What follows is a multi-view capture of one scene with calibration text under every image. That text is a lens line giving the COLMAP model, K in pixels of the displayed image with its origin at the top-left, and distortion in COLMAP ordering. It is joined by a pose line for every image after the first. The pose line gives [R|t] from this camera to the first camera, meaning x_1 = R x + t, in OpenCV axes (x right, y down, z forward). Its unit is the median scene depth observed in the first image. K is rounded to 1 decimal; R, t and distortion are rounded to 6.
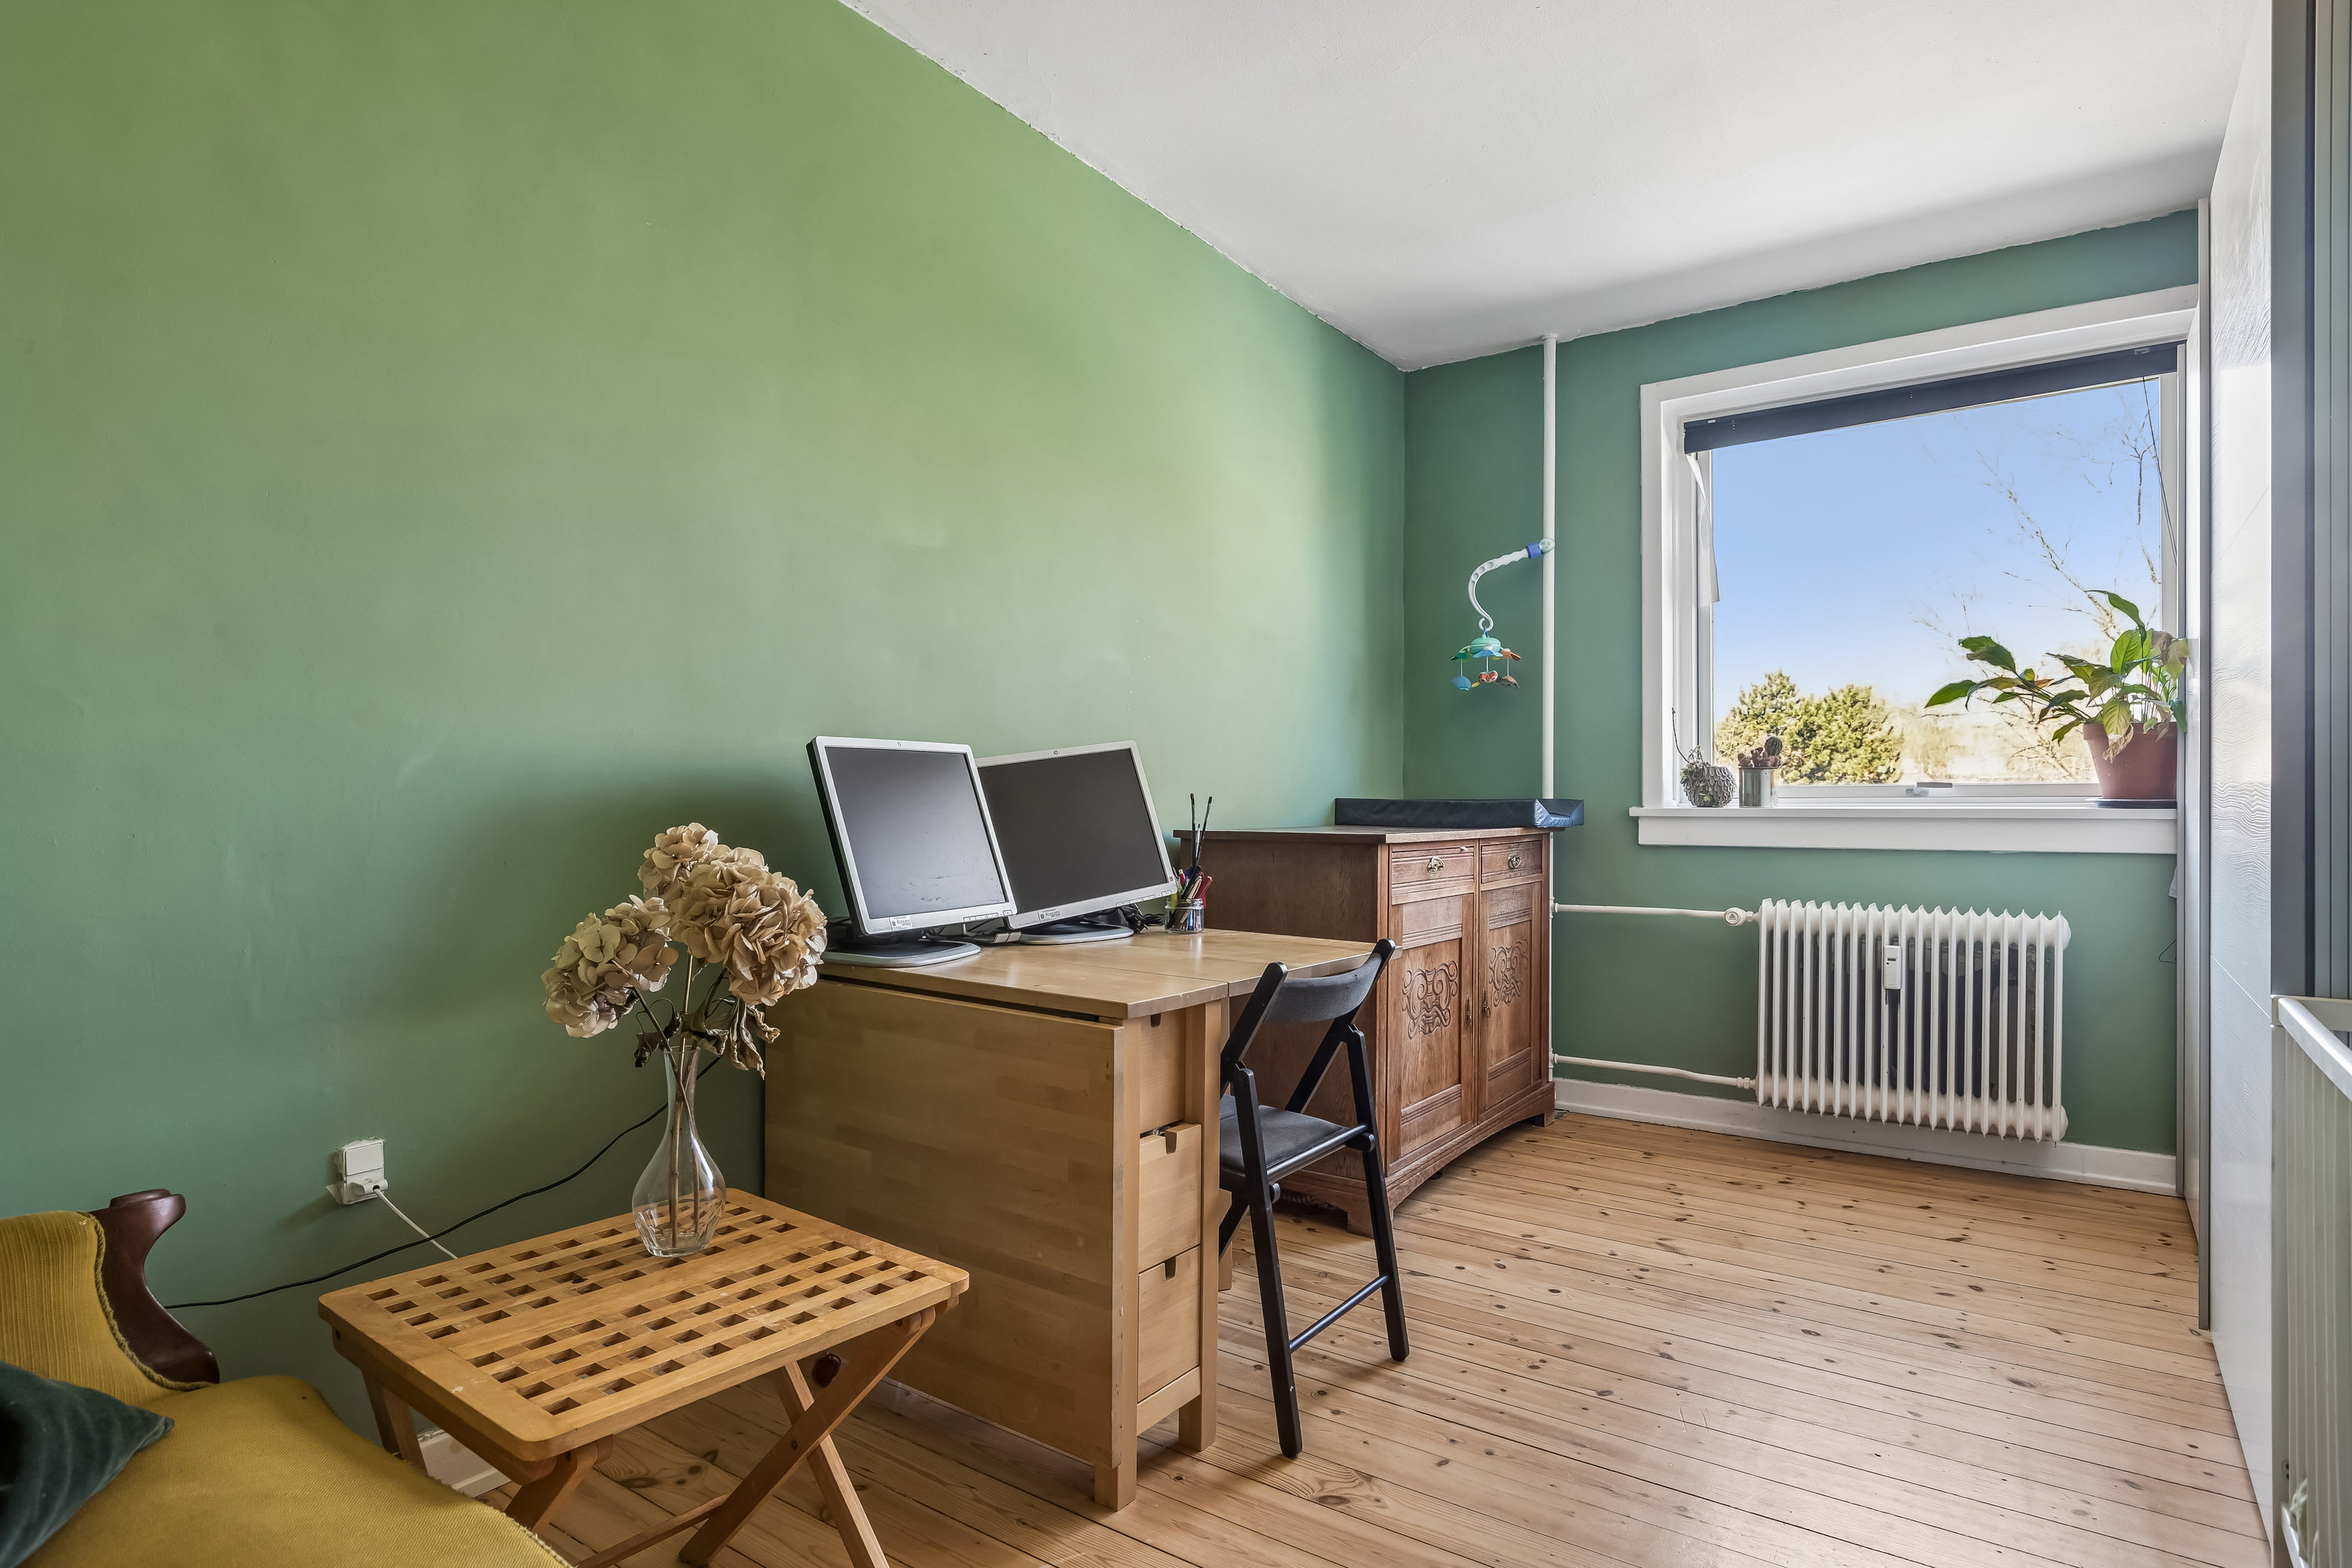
lens RADIAL K [[1313.9, 0, 1205.9], [0, 1313.9, 795.3], [0, 0, 1]] dist [0.008115, -0.003993]
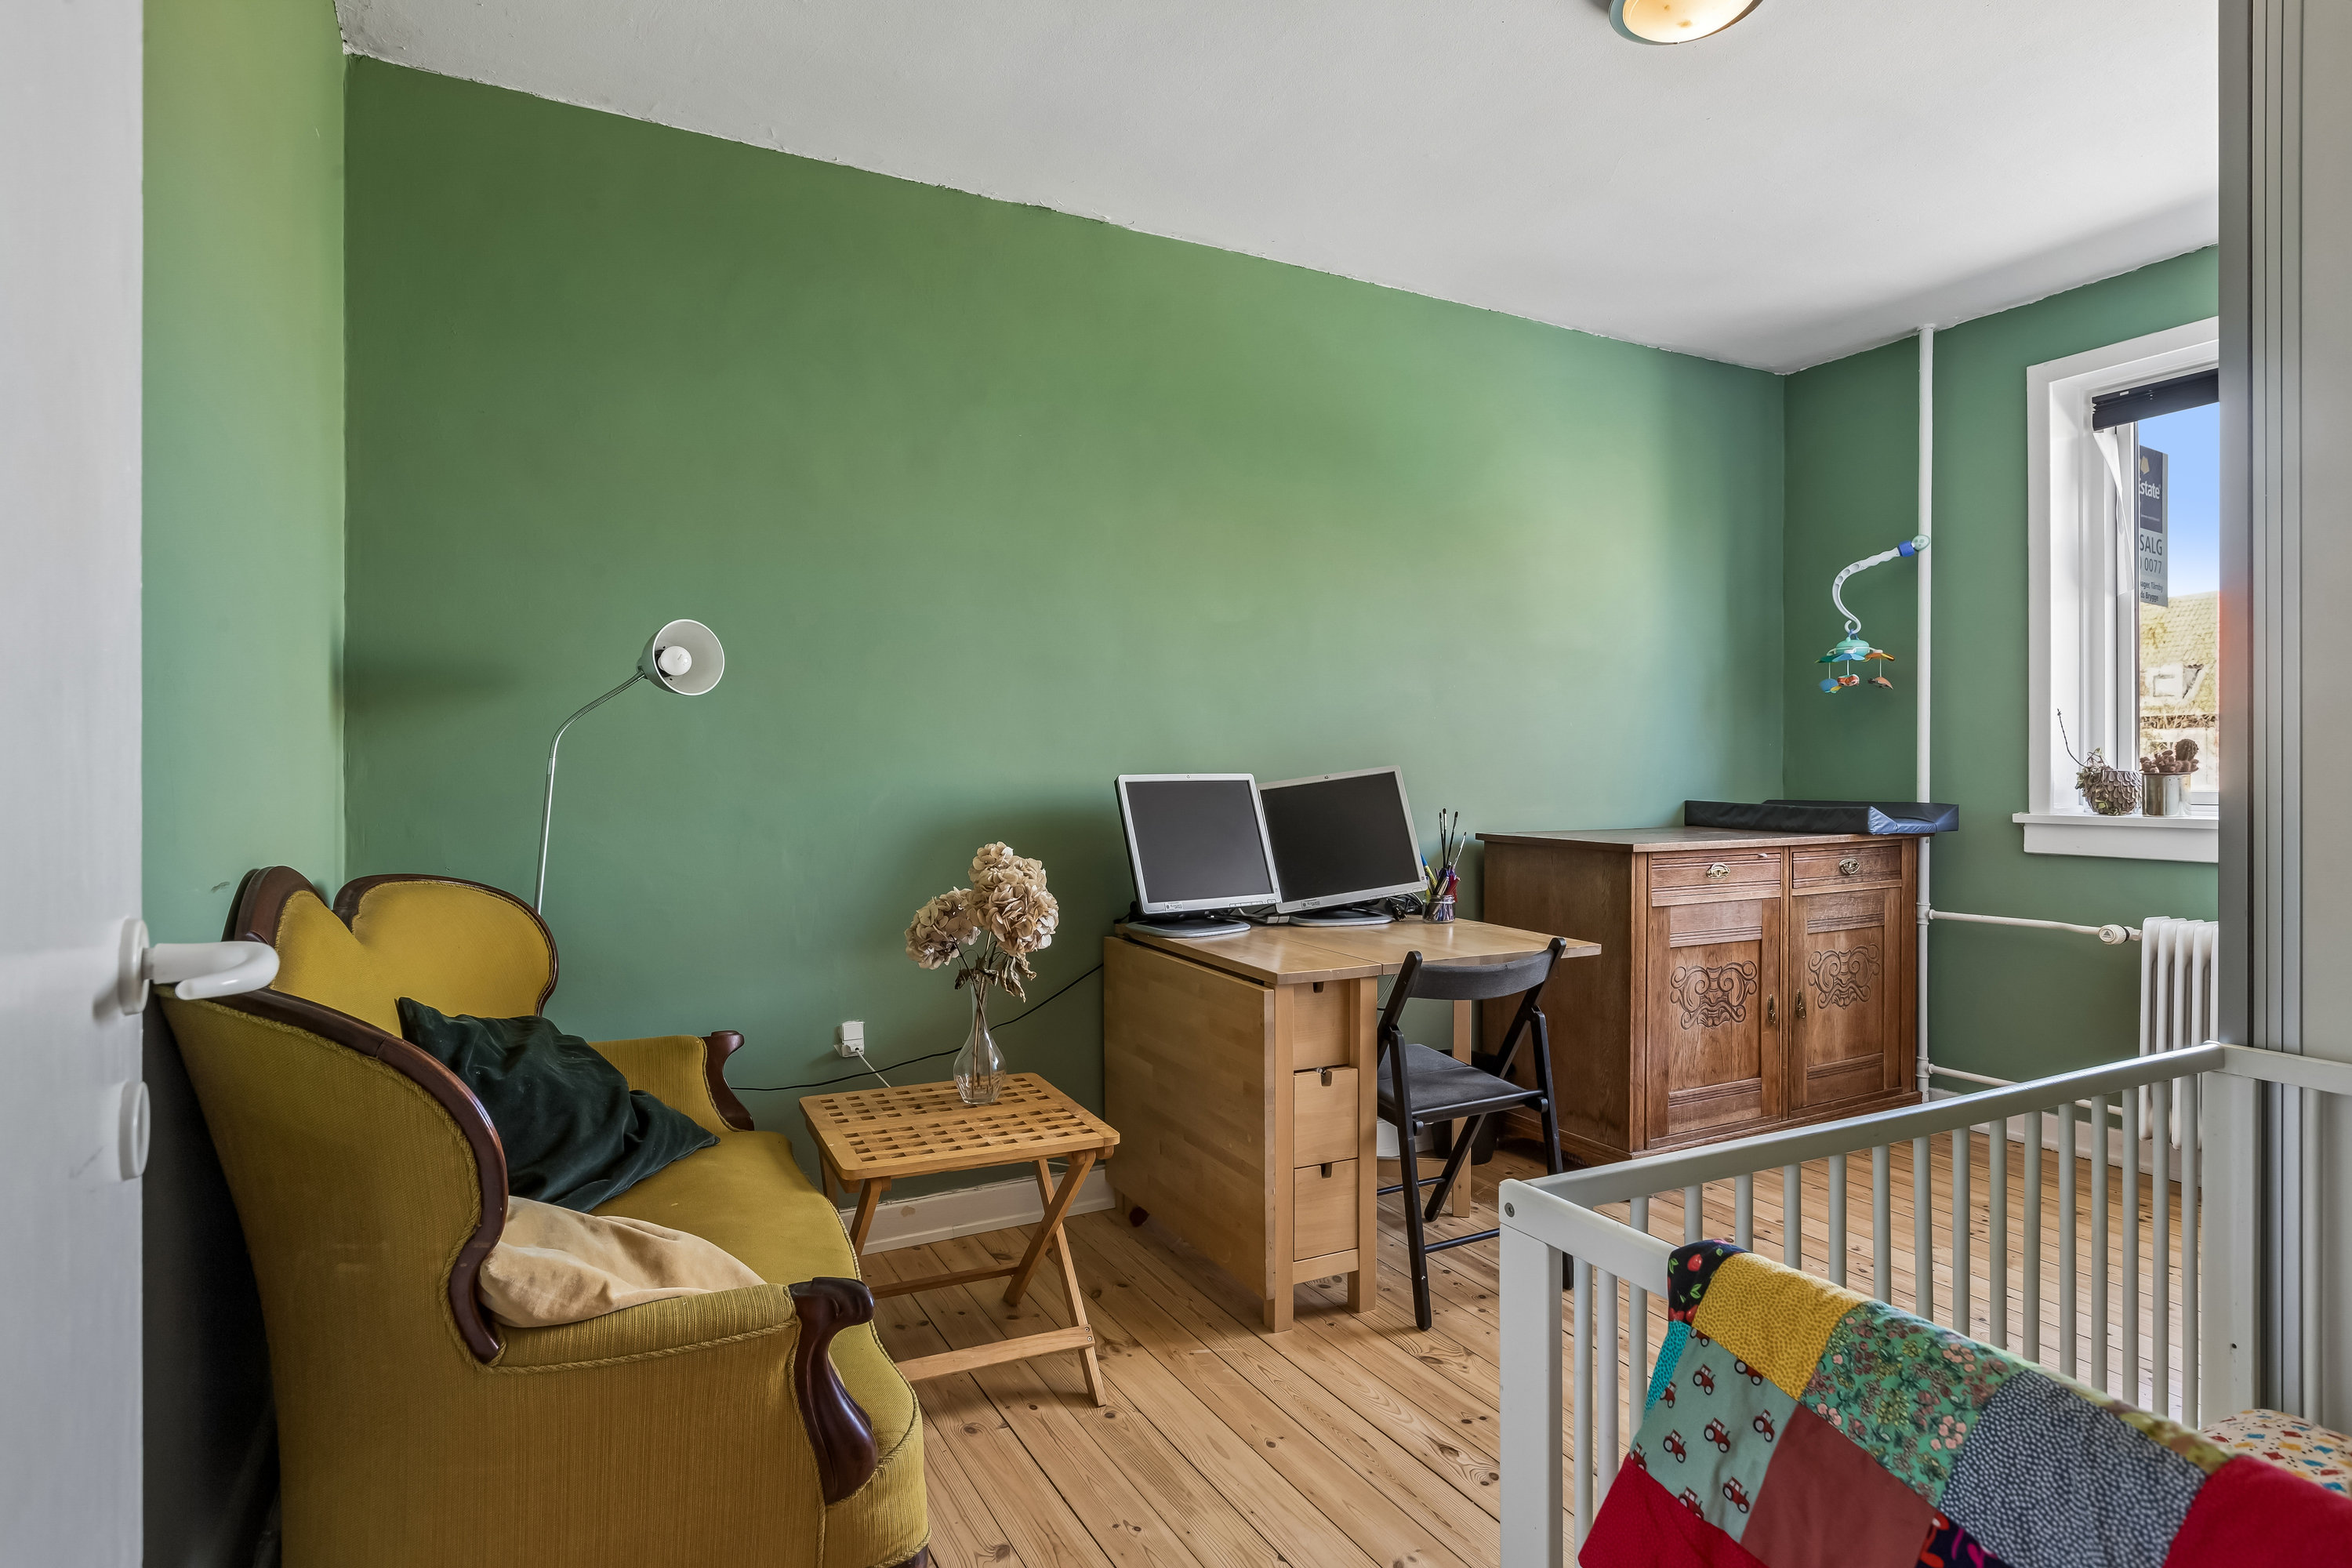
lens RADIAL K [[1313.9, 0, 1141.3], [0, 1313.9, 767.4], [0, 0, 1]] dist [0.008115, -0.003993]
pose [[0.878024, -0.004332, -0.478598, 0.379864], [0.006773, 0.999971, 0.003373, -0.052966], [0.478569, -0.006203, 0.878028, -0.236796]]
